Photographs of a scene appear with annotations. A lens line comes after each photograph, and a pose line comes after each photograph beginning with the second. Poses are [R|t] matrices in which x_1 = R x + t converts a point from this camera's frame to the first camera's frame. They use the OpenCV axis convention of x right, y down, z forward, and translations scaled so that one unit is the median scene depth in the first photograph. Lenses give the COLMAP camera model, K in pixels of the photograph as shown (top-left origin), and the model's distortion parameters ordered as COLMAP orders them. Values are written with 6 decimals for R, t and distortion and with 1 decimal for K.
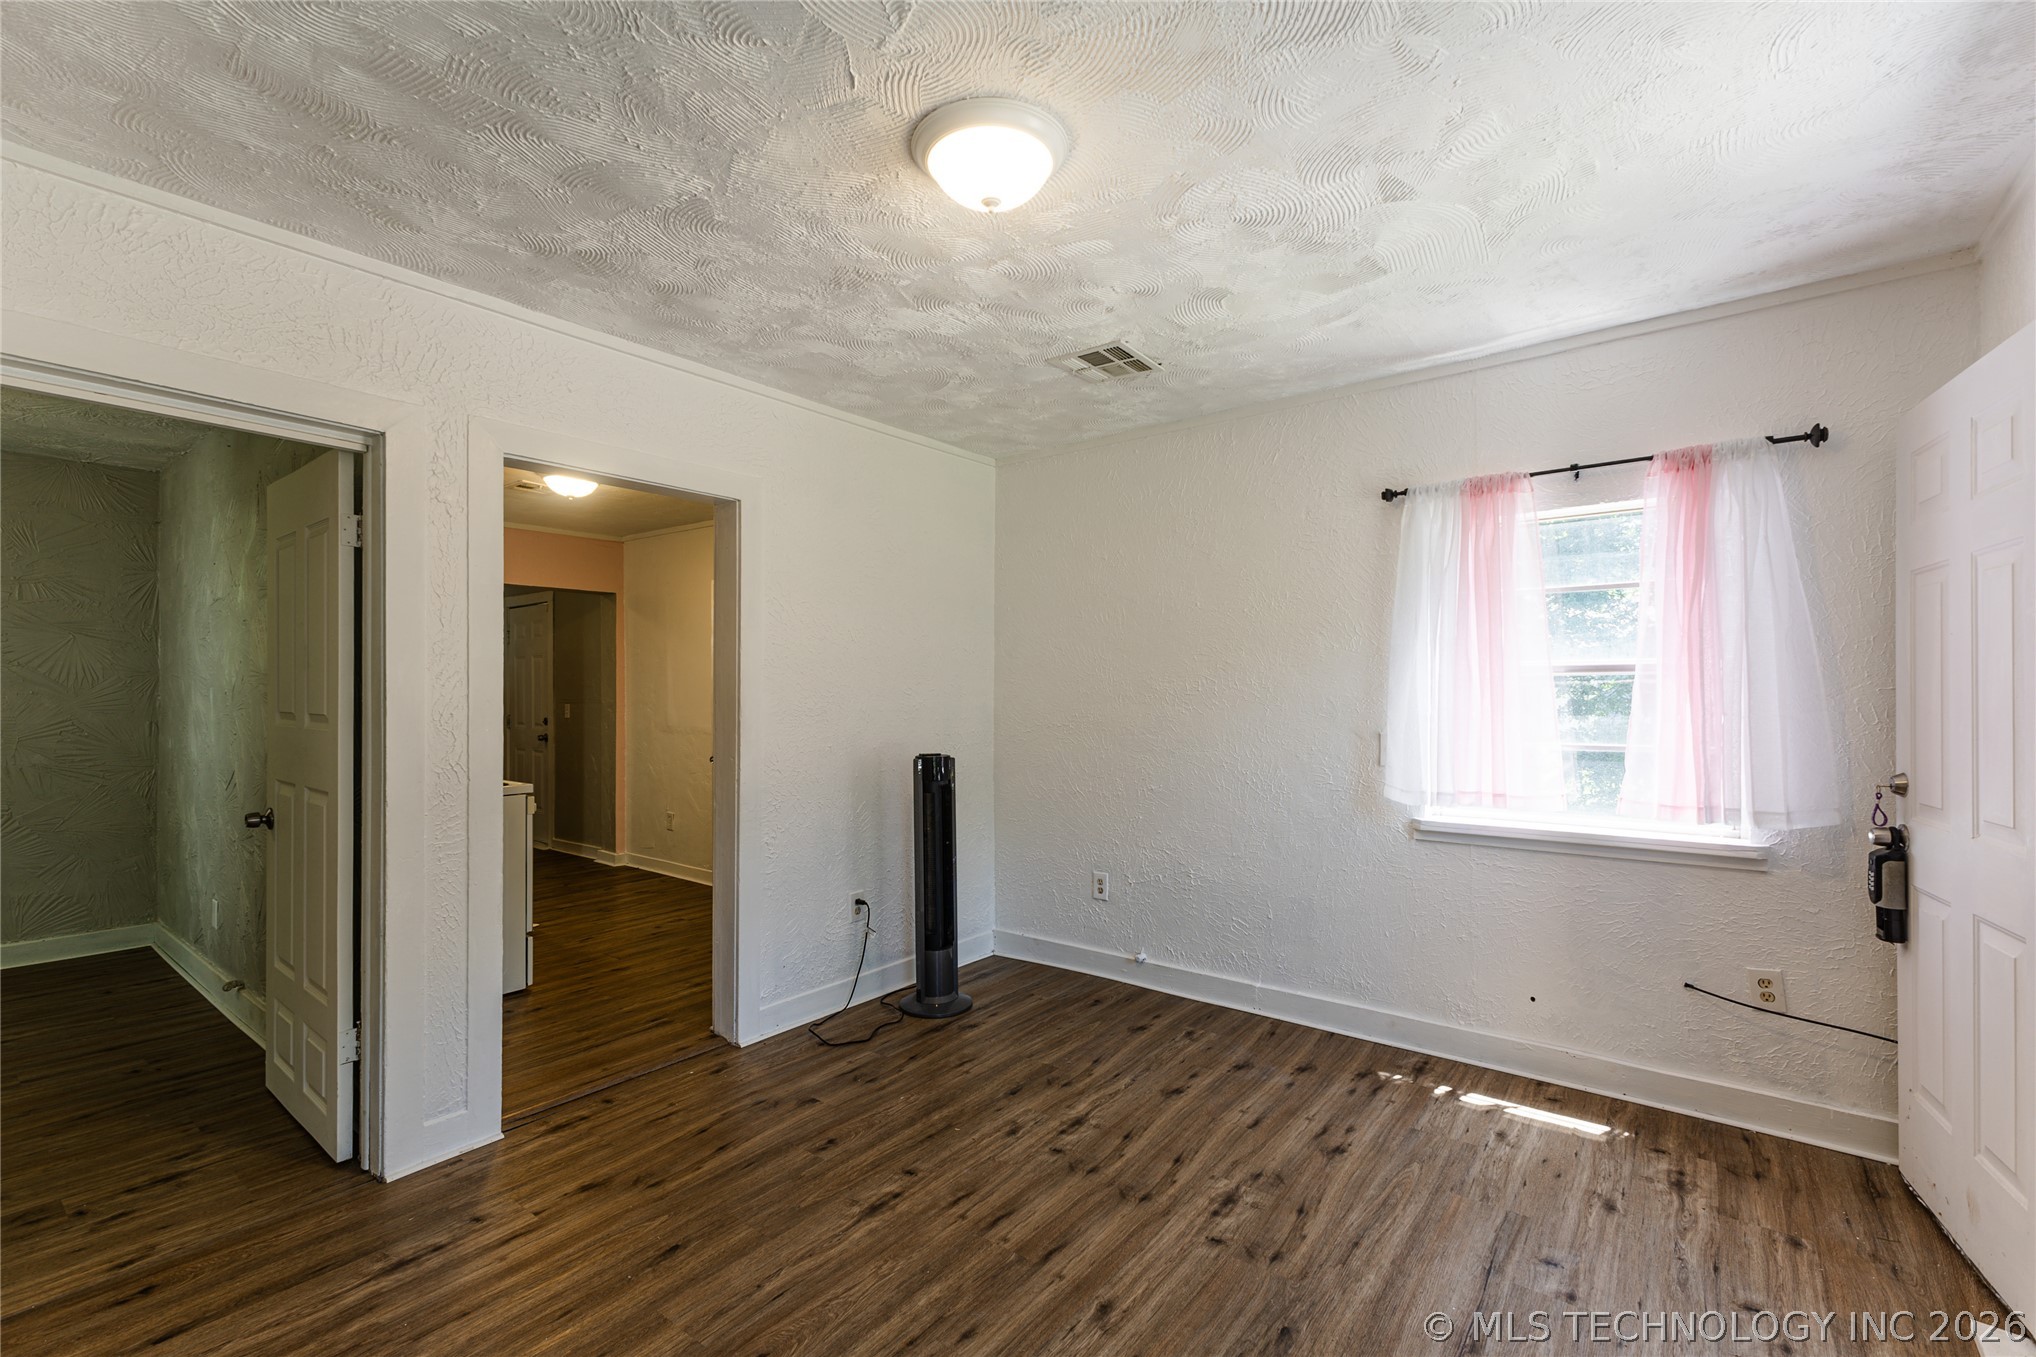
lens RADIAL K [[897.0, 0, 988.1], [0, 897.0, 692.9], [0, 0, 1]] dist [0.010071, -0.001517]
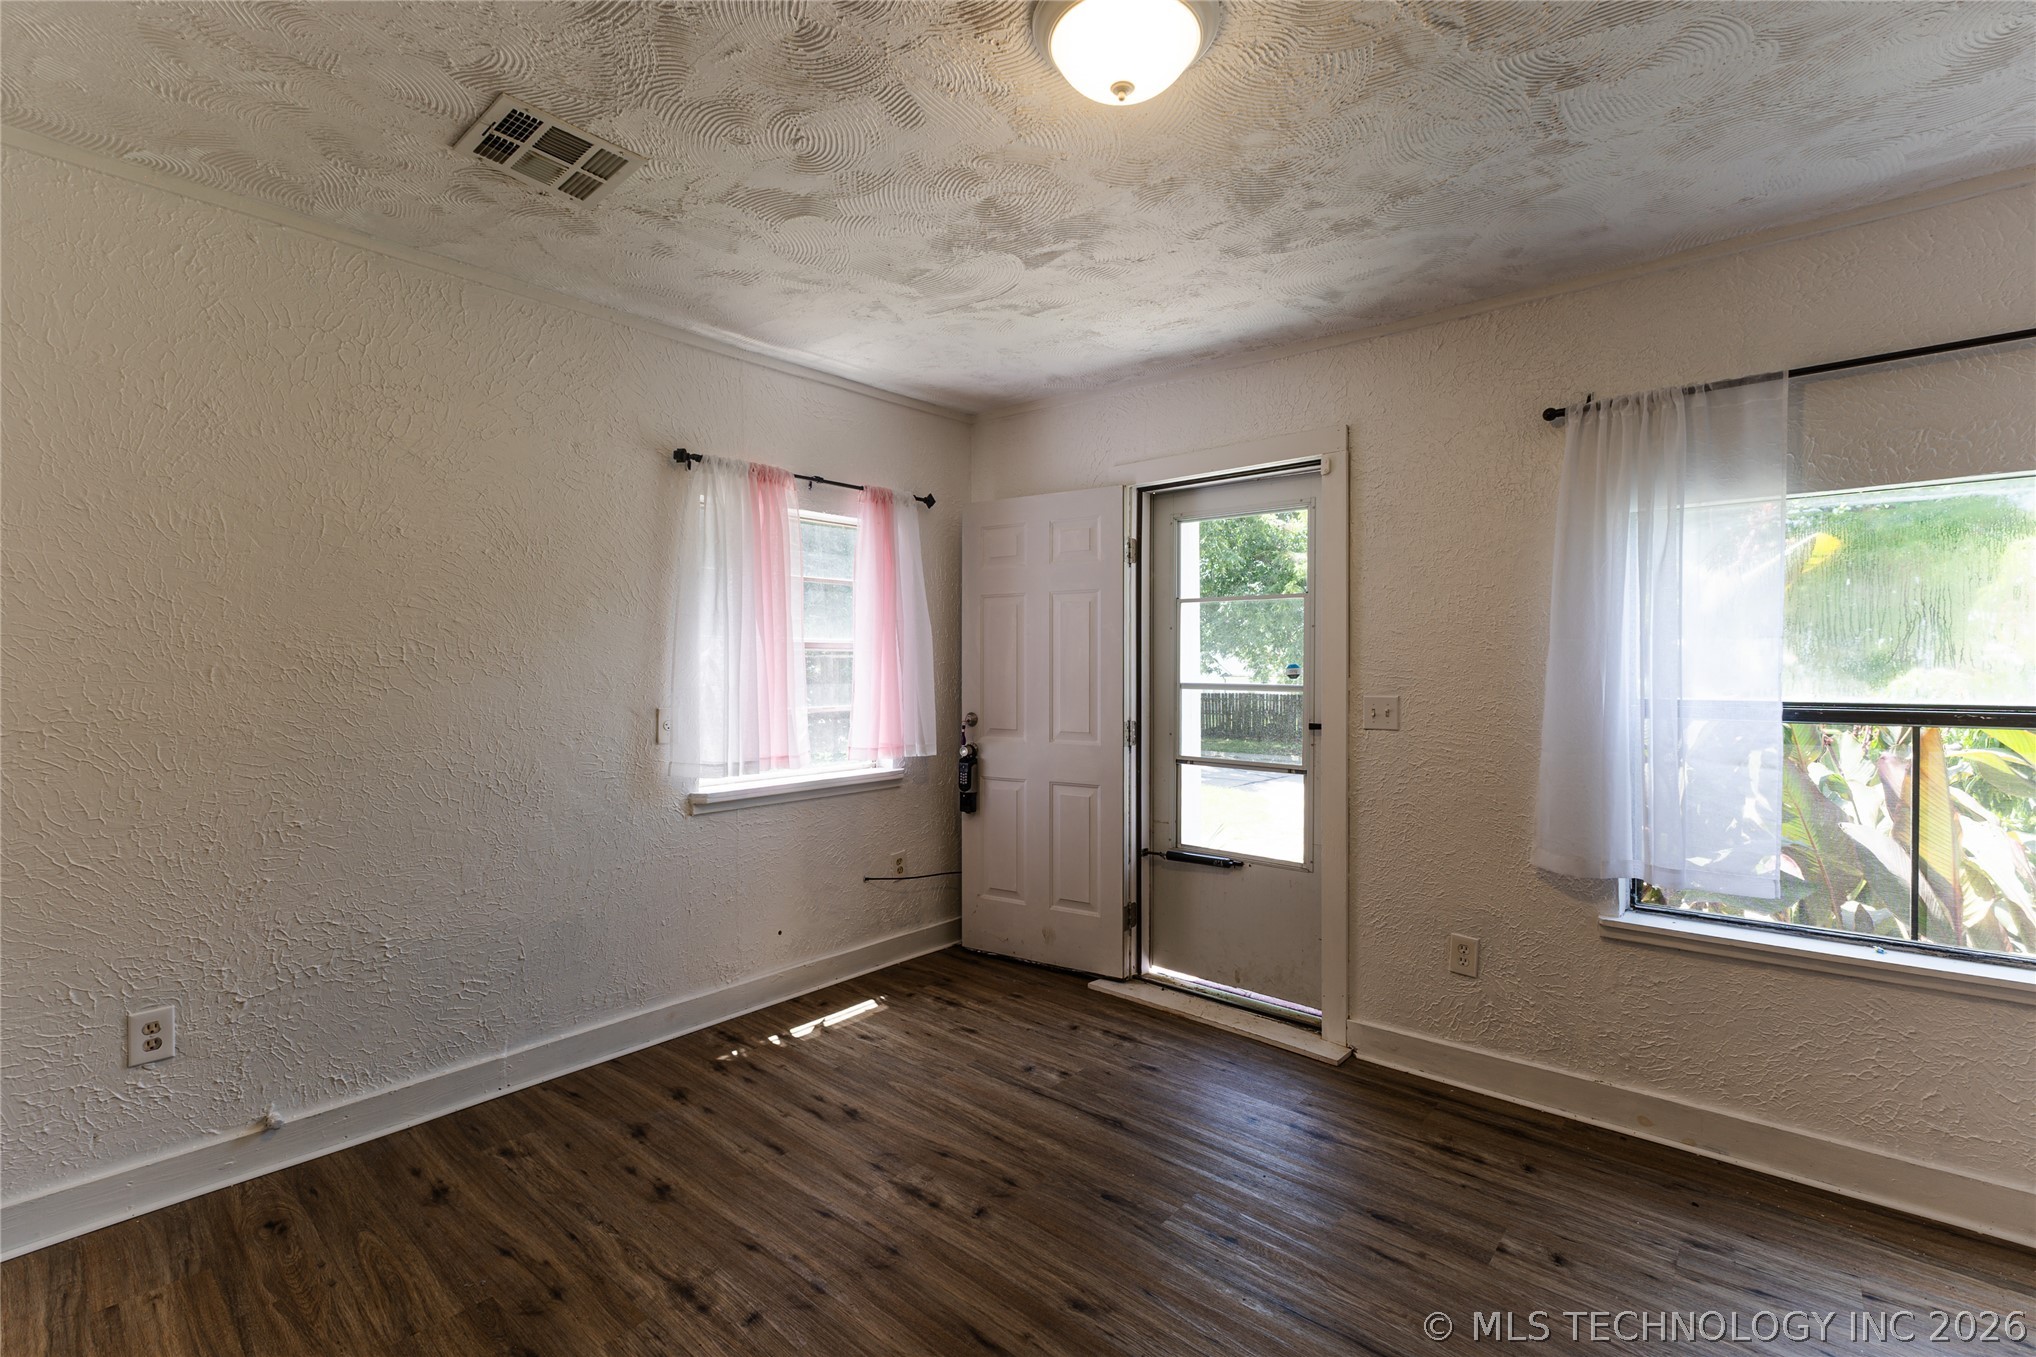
lens RADIAL K [[897.0, 0, 1027.9], [0, 897.0, 675.2], [0, 0, 1]] dist [0.010071, -0.001517]
pose [[0.021745, -0.009014, 0.999723, -0.574564], [-0.000359, 0.999959, 0.009024, 0.002284], [-0.999763, -0.000555, 0.021740, 0.719490]]
